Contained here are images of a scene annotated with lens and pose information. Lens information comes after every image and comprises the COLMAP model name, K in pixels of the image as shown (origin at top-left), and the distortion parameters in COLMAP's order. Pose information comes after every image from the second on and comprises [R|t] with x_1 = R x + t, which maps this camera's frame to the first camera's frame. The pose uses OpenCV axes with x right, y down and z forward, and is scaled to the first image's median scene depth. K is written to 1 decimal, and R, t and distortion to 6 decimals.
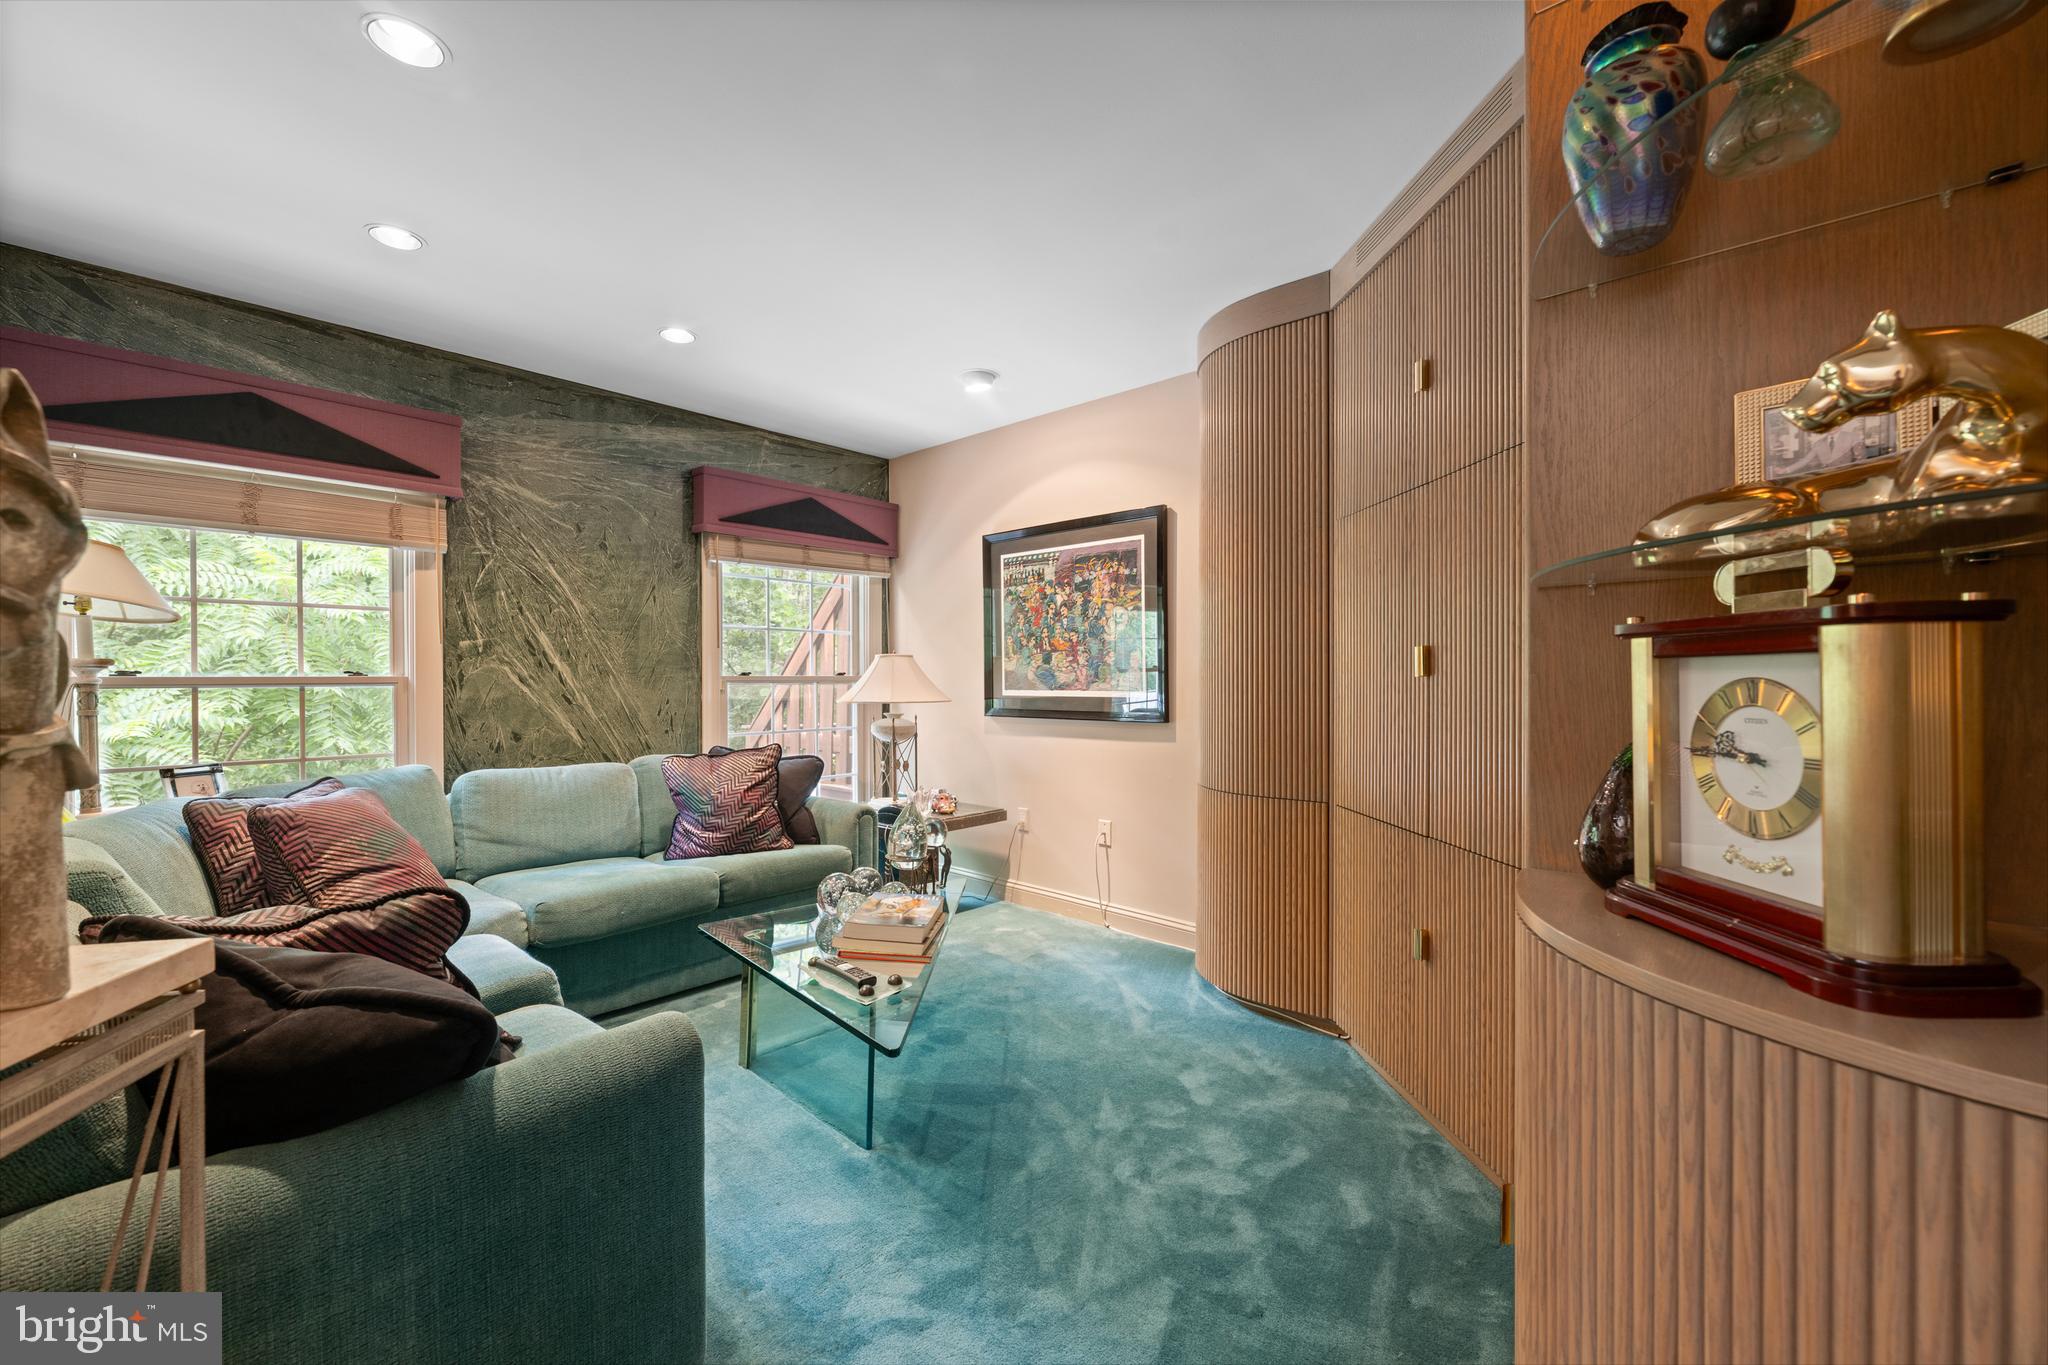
lens RADIAL K [[810.0, 0, 1021.4], [0, 810.0, 683.3], [0, 0, 1]] dist [-0.000920, -0.000081]
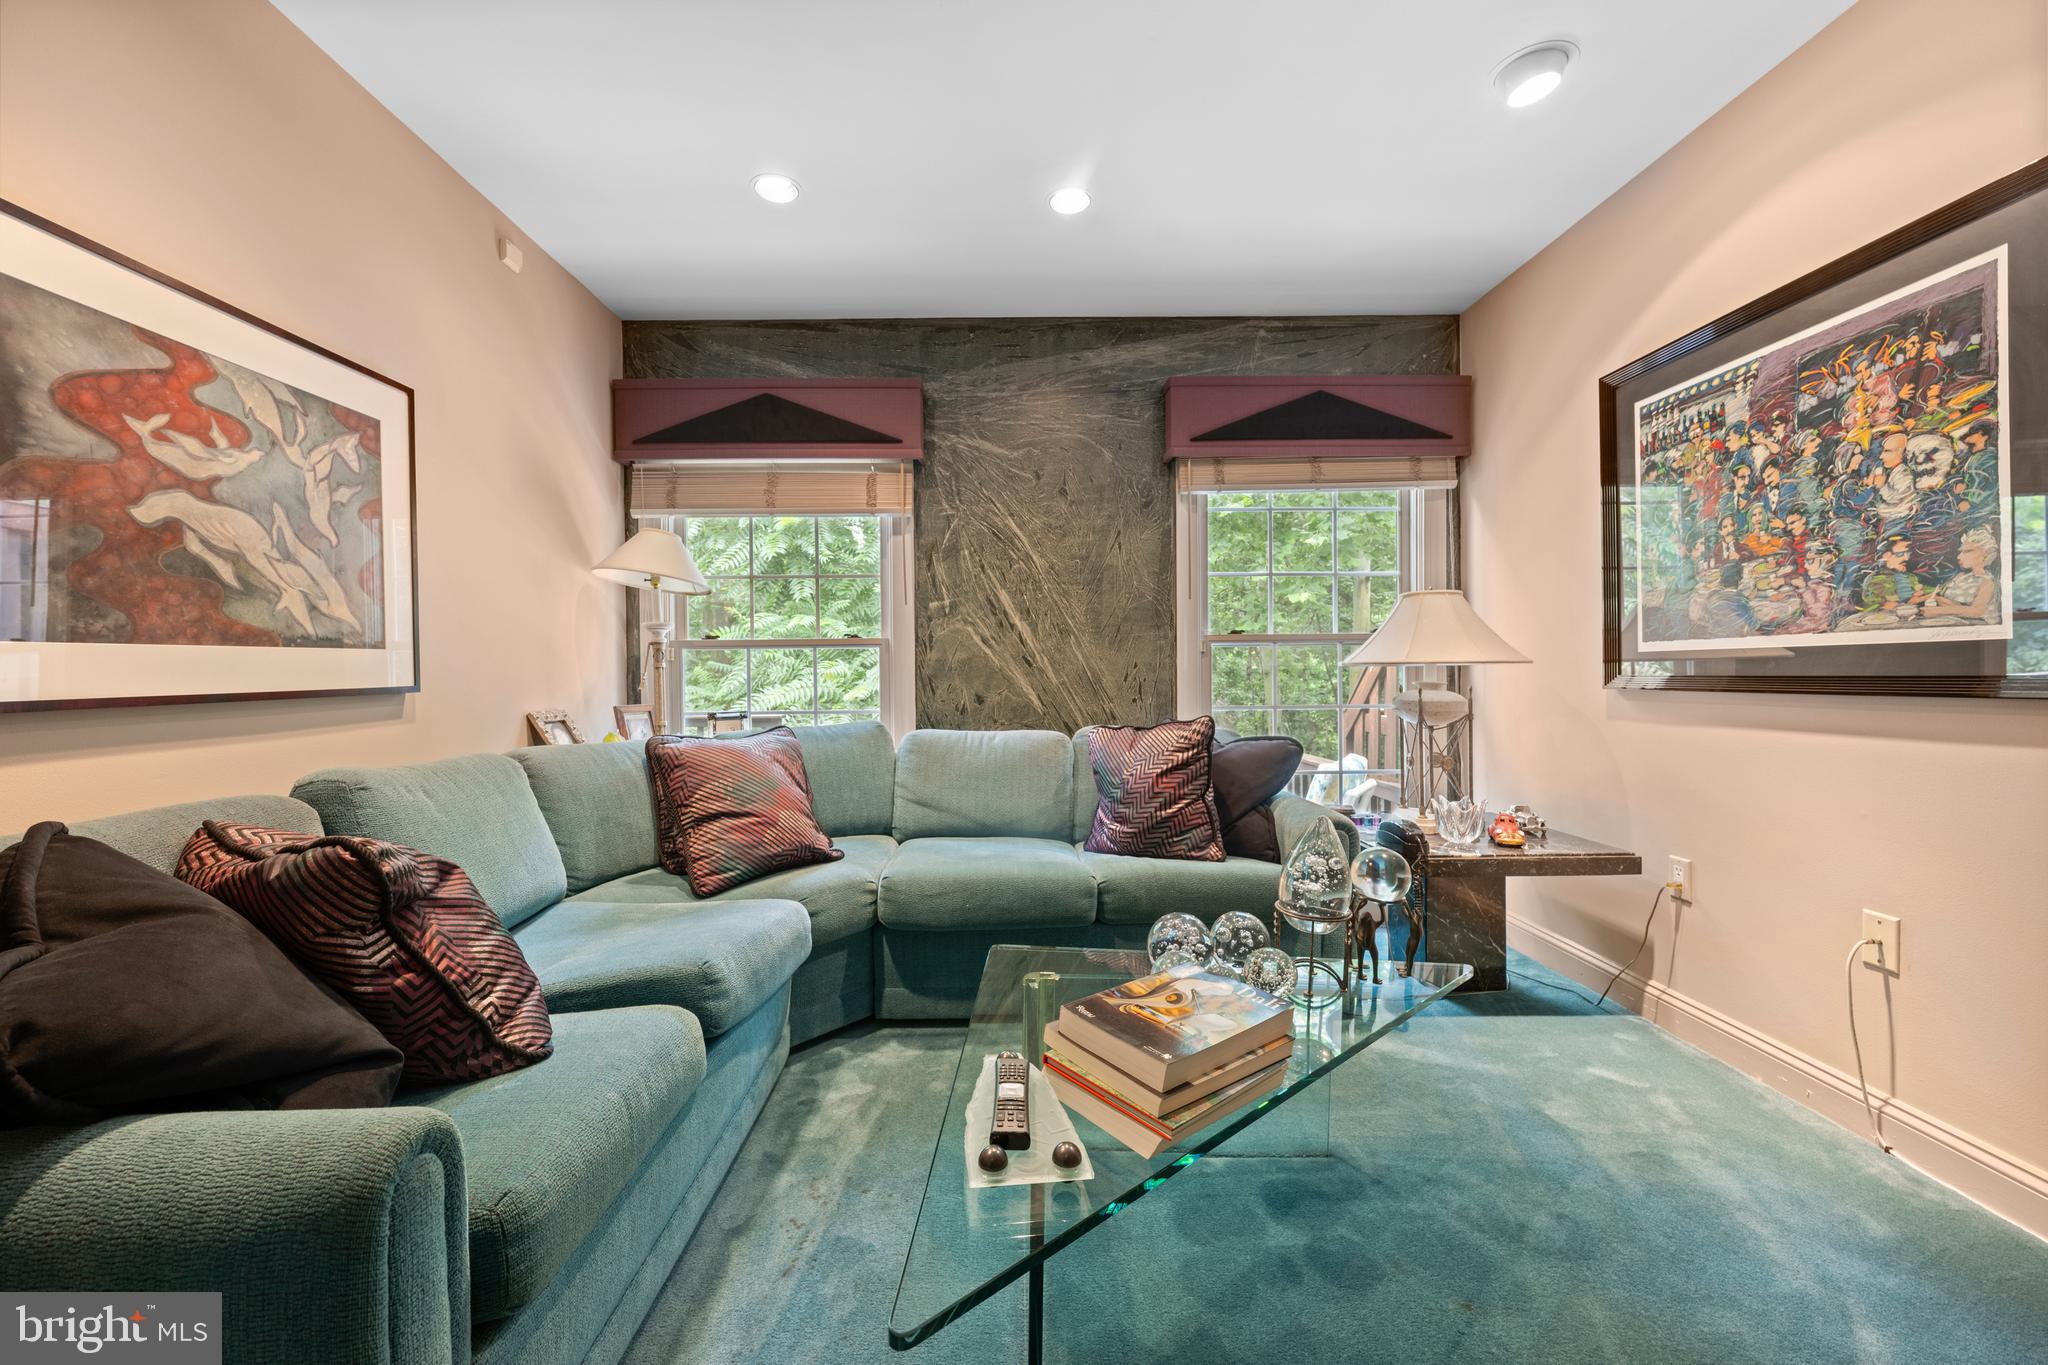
lens RADIAL K [[810.0, 0, 1015.8], [0, 810.0, 680.3], [0, 0, 1]] dist [-0.000920, -0.000081]
pose [[0.681971, 0.003151, -0.731373, 0.106255], [0.002968, 0.999971, 0.007075, 0.033485], [0.731374, -0.006996, 0.681941, 0.340491]]
